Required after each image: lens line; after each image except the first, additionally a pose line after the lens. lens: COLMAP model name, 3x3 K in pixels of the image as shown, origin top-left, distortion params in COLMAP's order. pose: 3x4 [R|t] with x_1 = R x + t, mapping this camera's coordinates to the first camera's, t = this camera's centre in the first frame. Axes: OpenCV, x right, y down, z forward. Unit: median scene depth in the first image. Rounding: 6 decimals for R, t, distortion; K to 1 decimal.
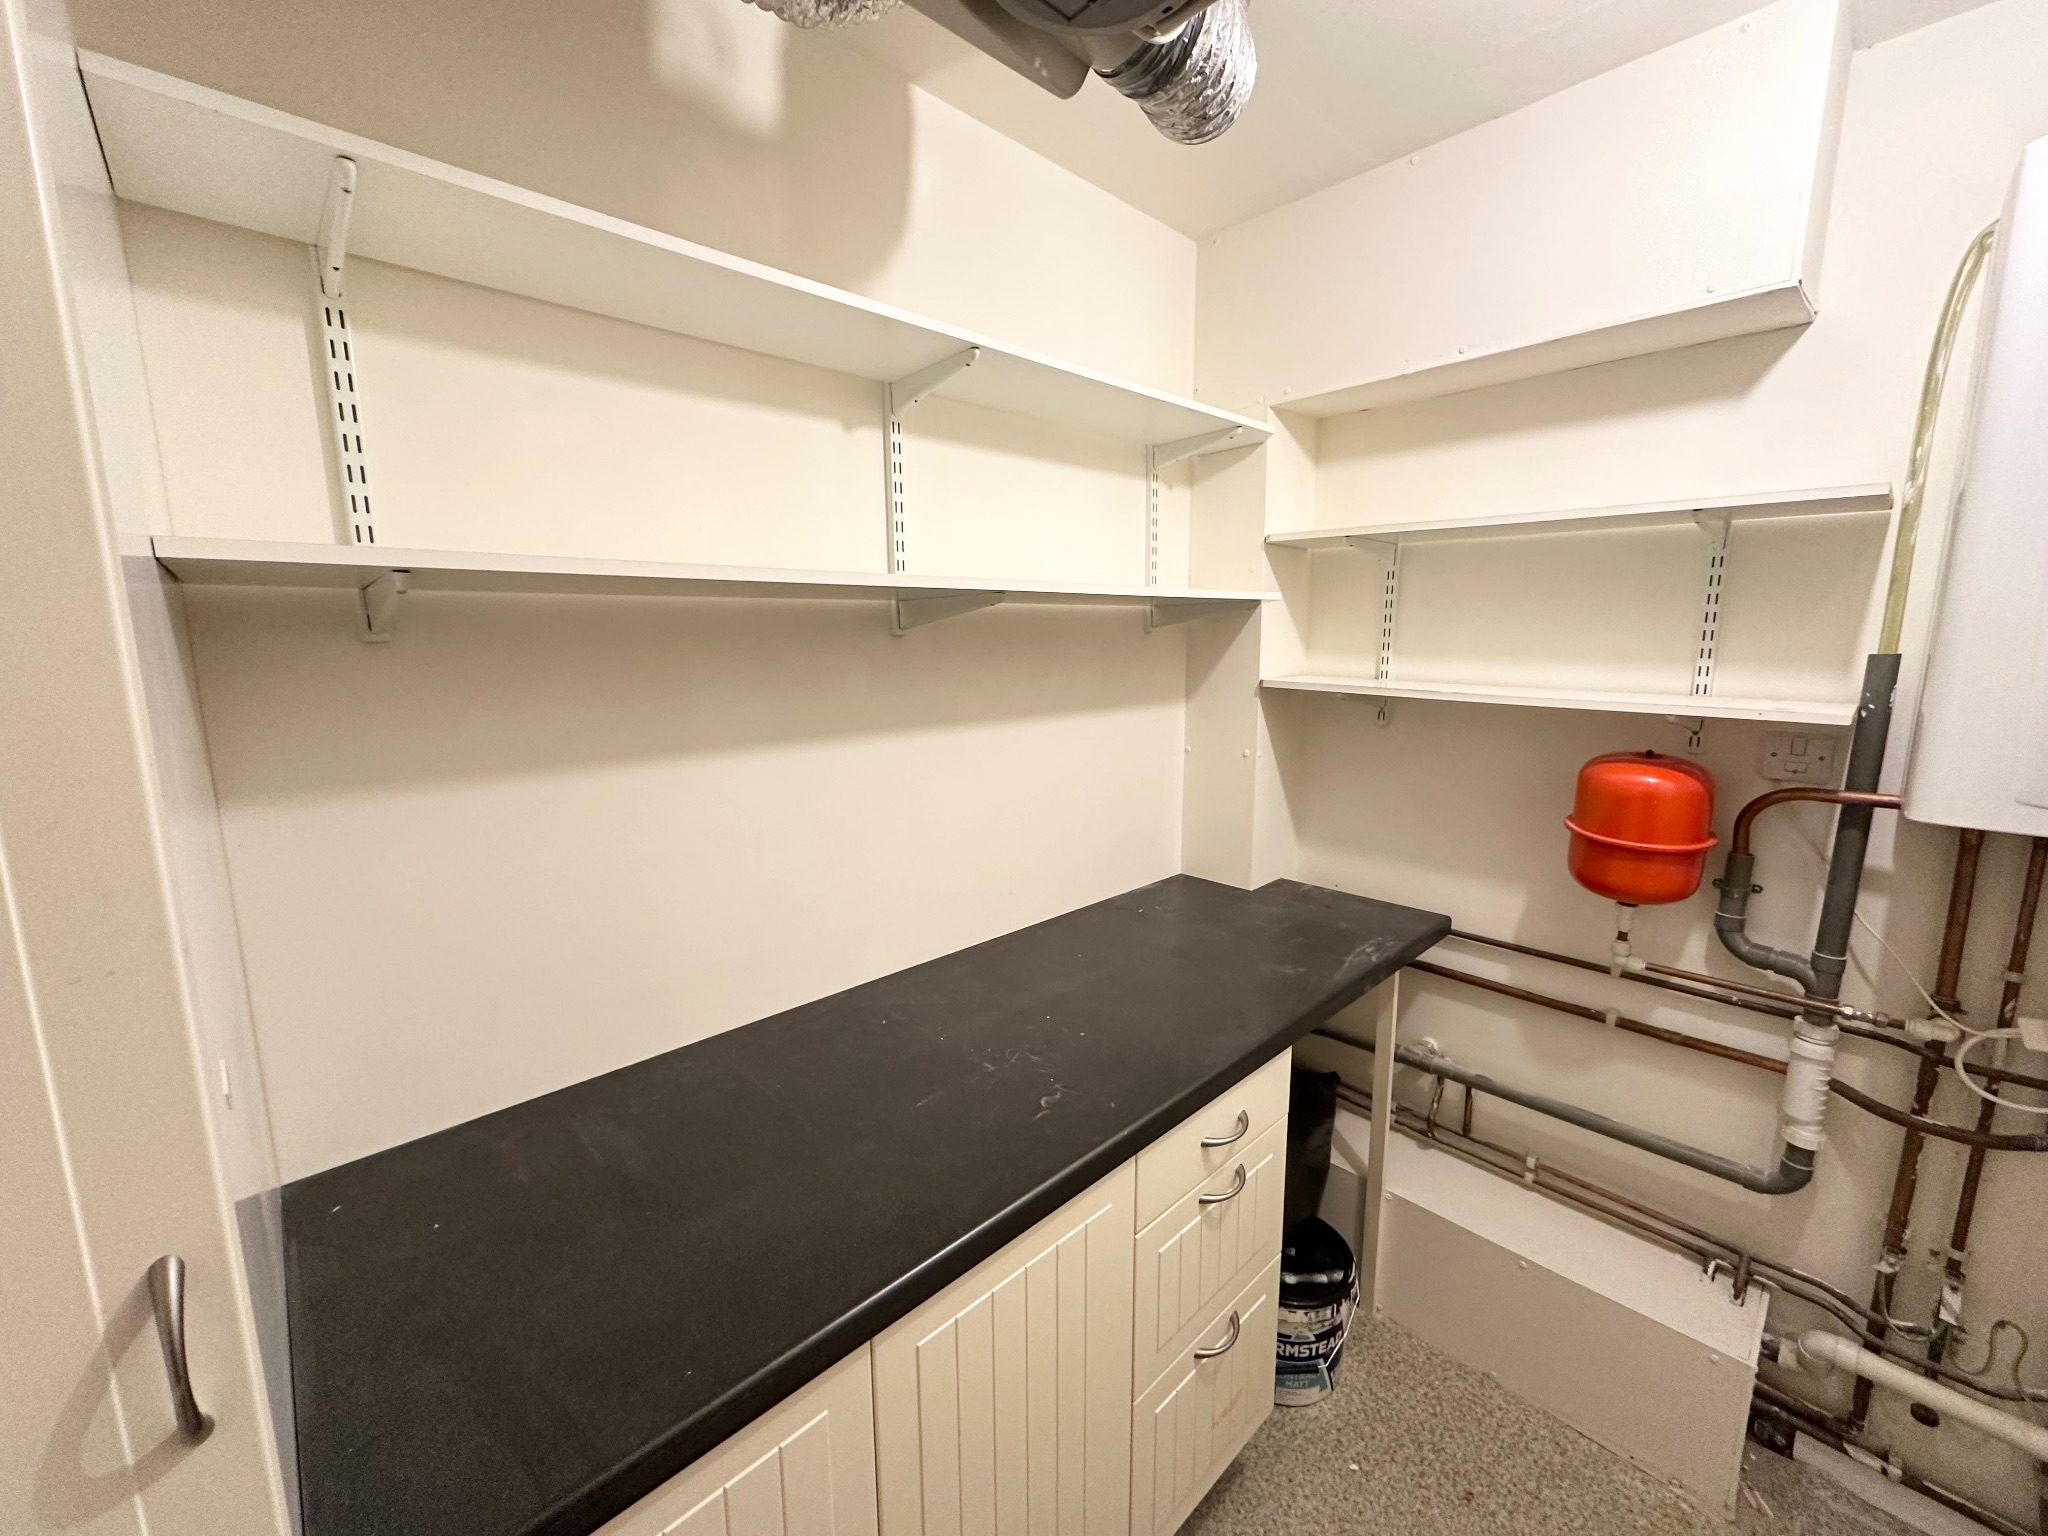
lens RADIAL K [[817.4, 0, 1026.9], [0, 817.4, 761.9], [0, 0, 1]] dist [0.001004, 0.000056]
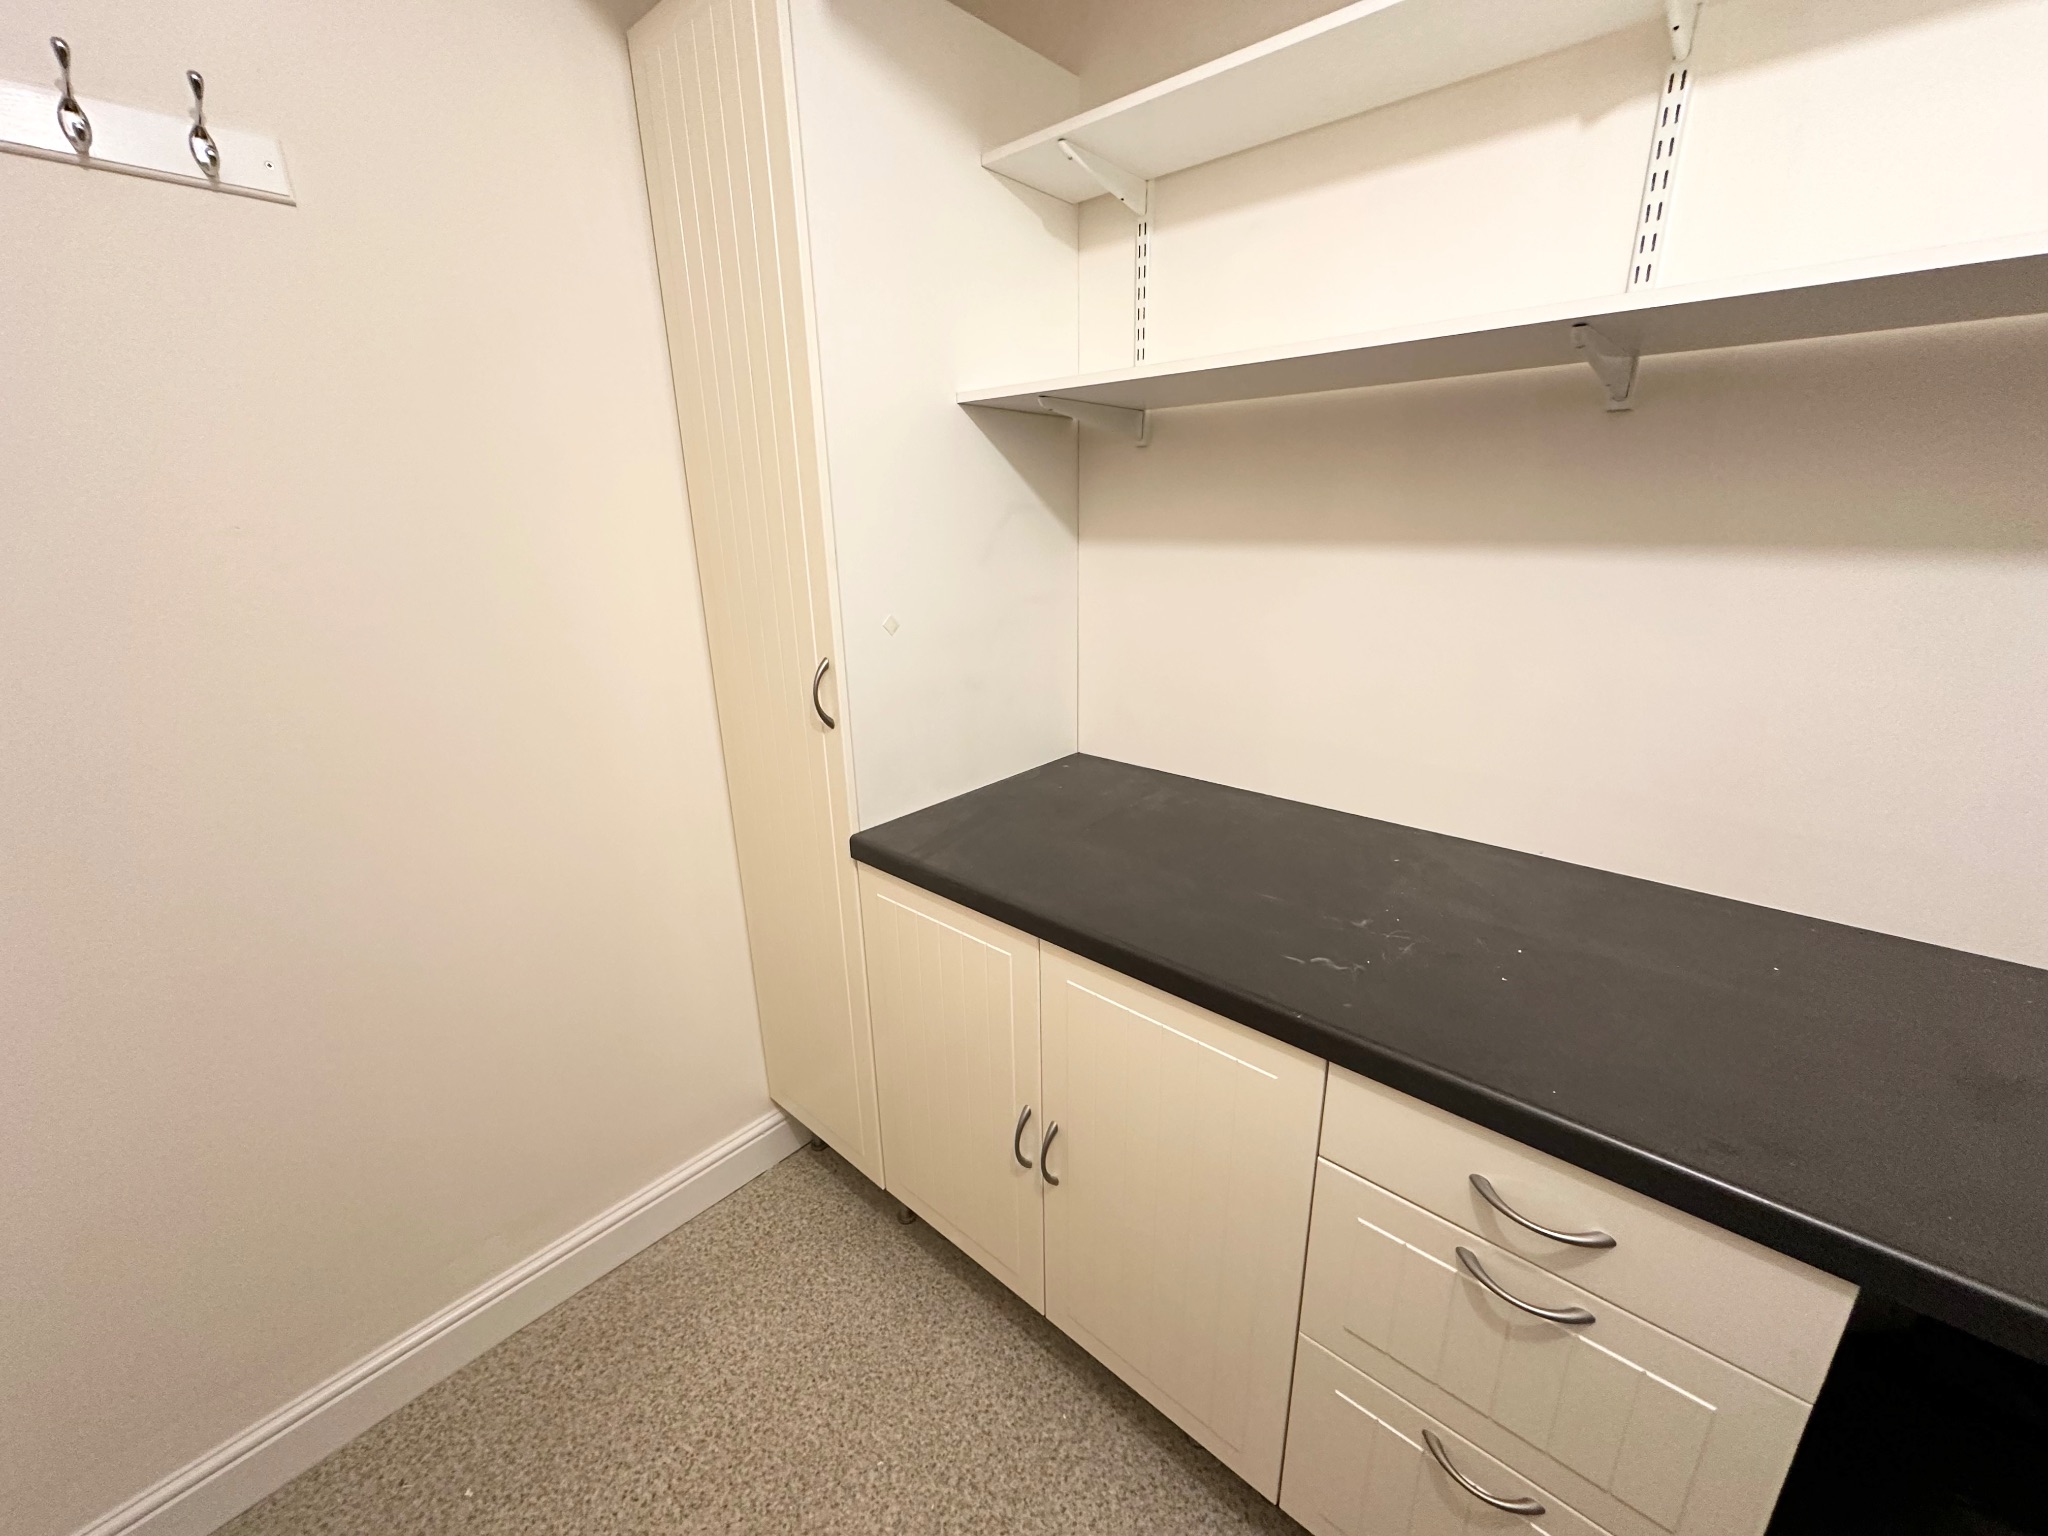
lens RADIAL K [[817.4, 0, 1026.9], [0, 817.4, 761.9], [0, 0, 1]] dist [0.001004, 0.000056]
pose [[0.097517, 0.358366, -0.928474, 0.971474], [-0.144170, 0.928167, 0.343105, -0.118639], [0.984736, 0.100399, 0.142178, 0.829583]]
